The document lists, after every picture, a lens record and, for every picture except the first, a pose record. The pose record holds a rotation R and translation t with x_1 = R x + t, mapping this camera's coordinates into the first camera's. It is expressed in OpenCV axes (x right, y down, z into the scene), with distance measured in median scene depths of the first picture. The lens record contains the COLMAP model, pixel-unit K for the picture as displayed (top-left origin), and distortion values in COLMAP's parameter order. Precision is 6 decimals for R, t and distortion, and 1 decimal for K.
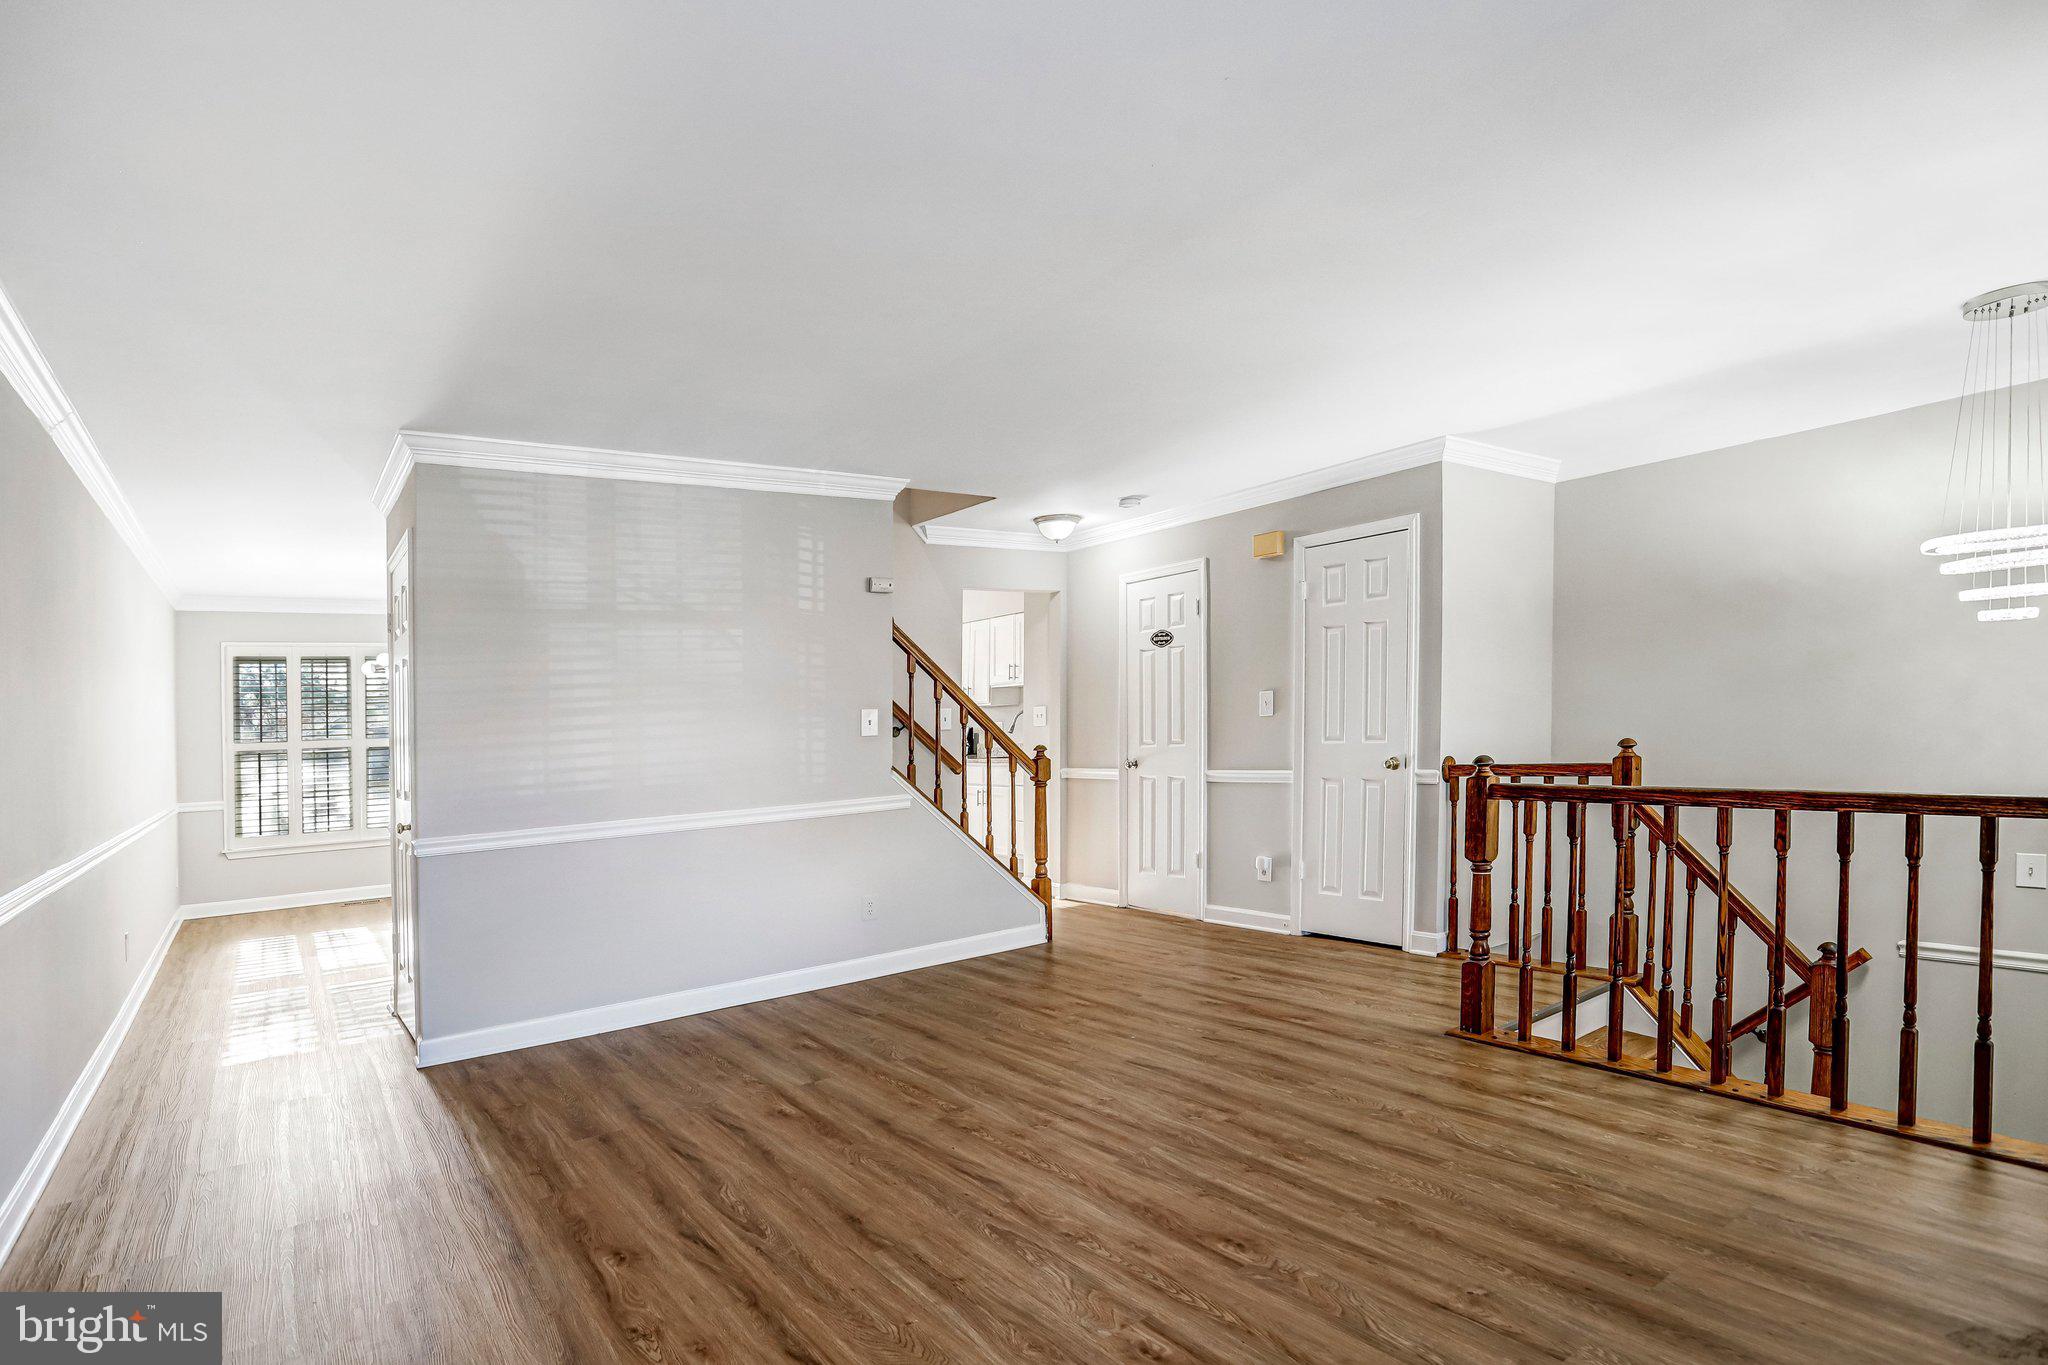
lens RADIAL K [[1055.7, 0, 1016.2], [0, 1055.7, 765.0], [0, 0, 1]] dist [-0.085894, 0.000088]
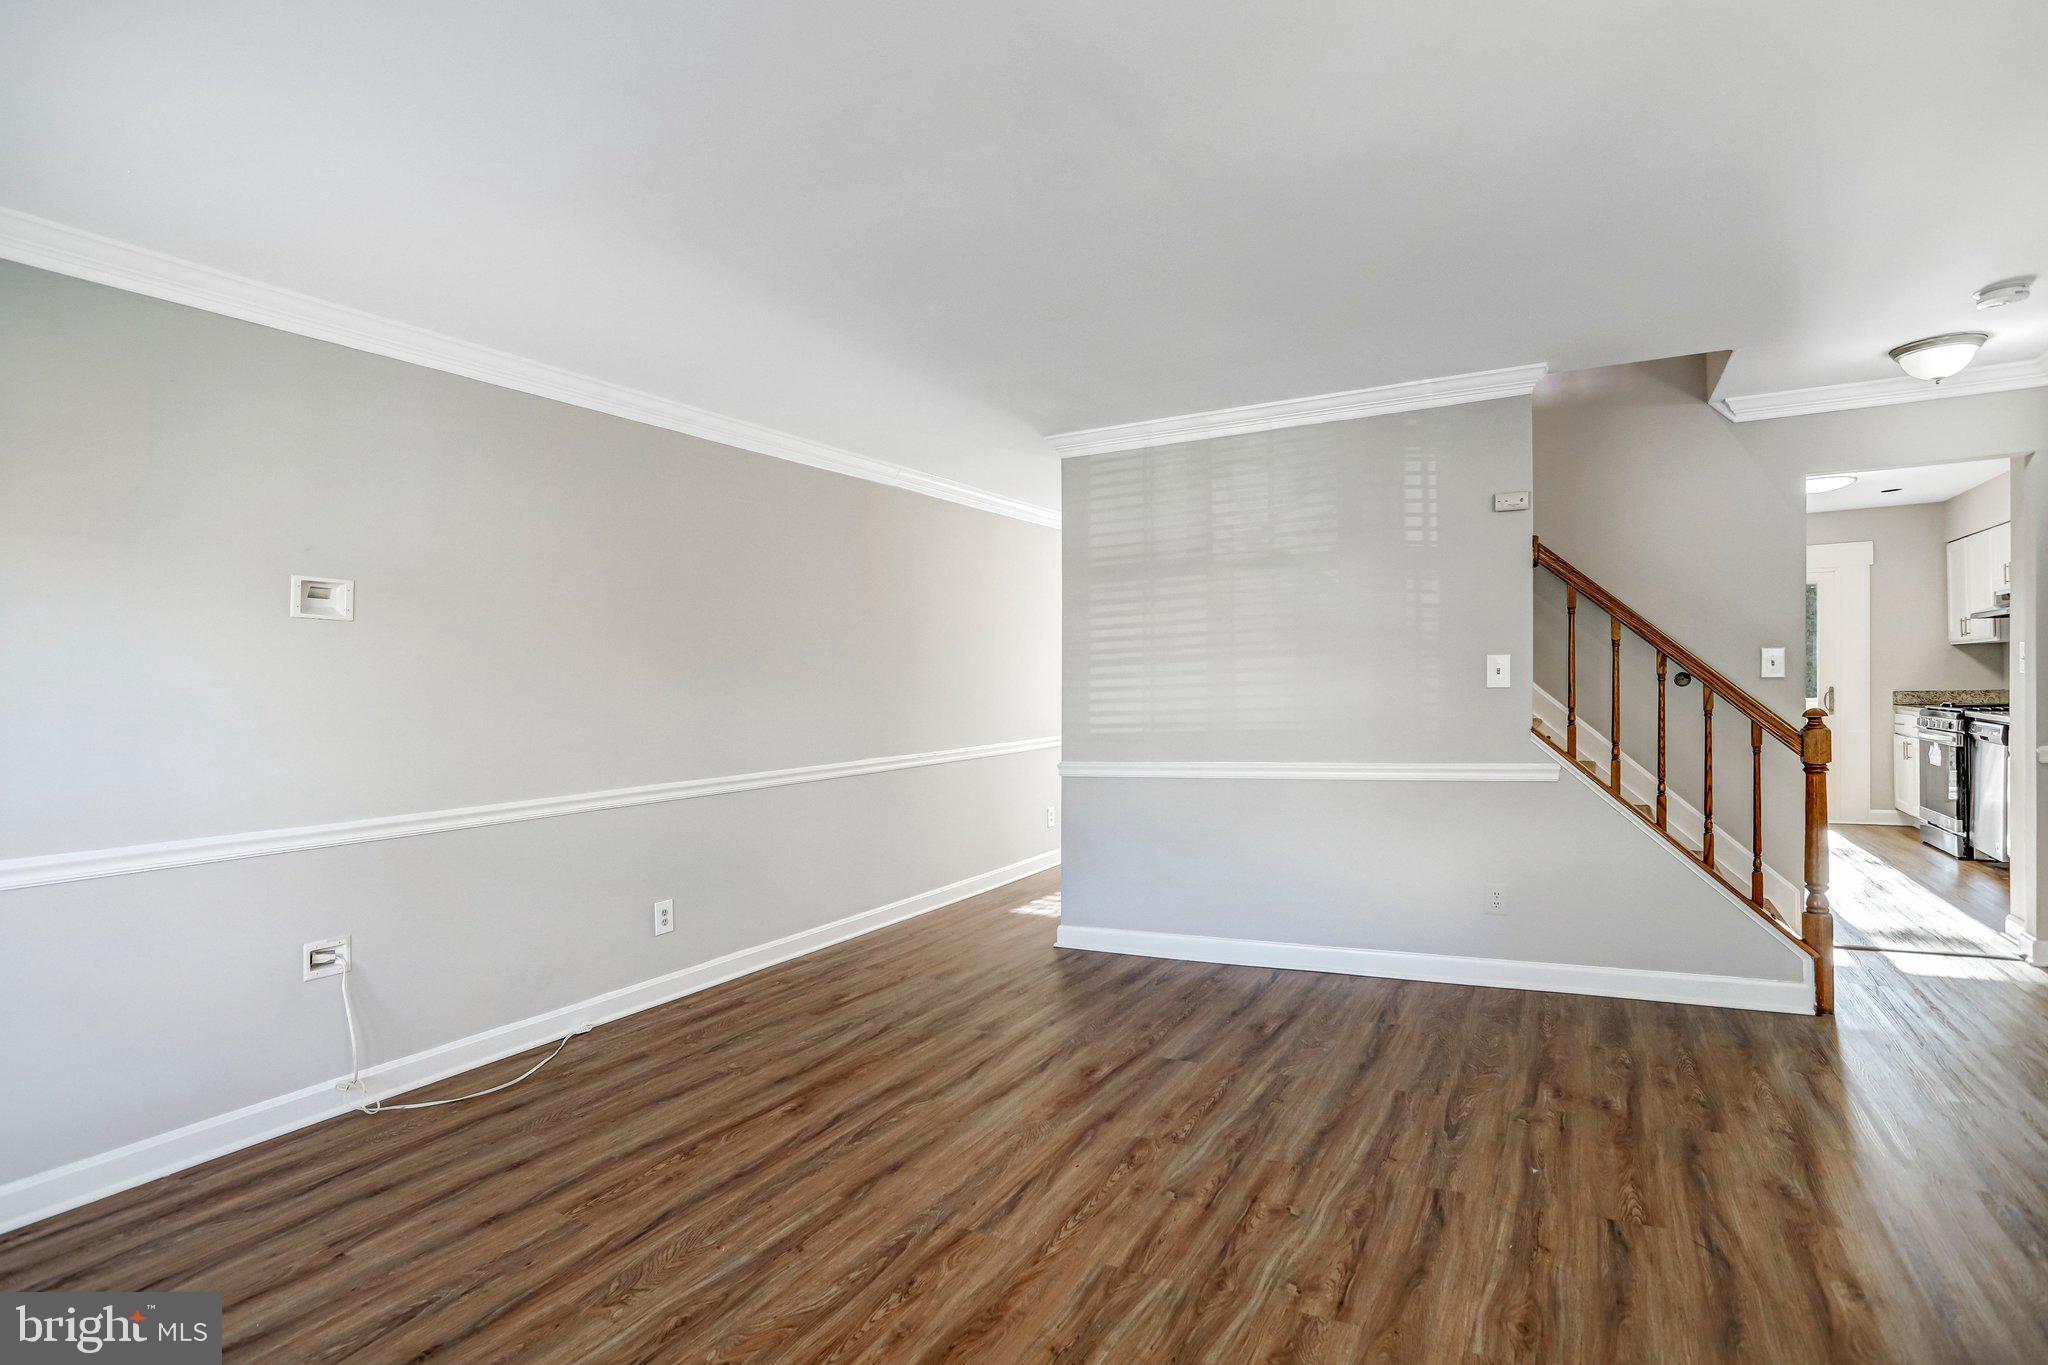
lens RADIAL K [[1027.7, 0, 1024.6], [0, 1027.7, 643.3], [0, 0, 1]] dist [-0.075912, 0.032197]
pose [[0.435946, -0.004526, -0.899962, 0.465822], [-0.032455, 0.999258, -0.020746, -0.038829], [0.899388, 0.038252, 0.435475, 0.381438]]
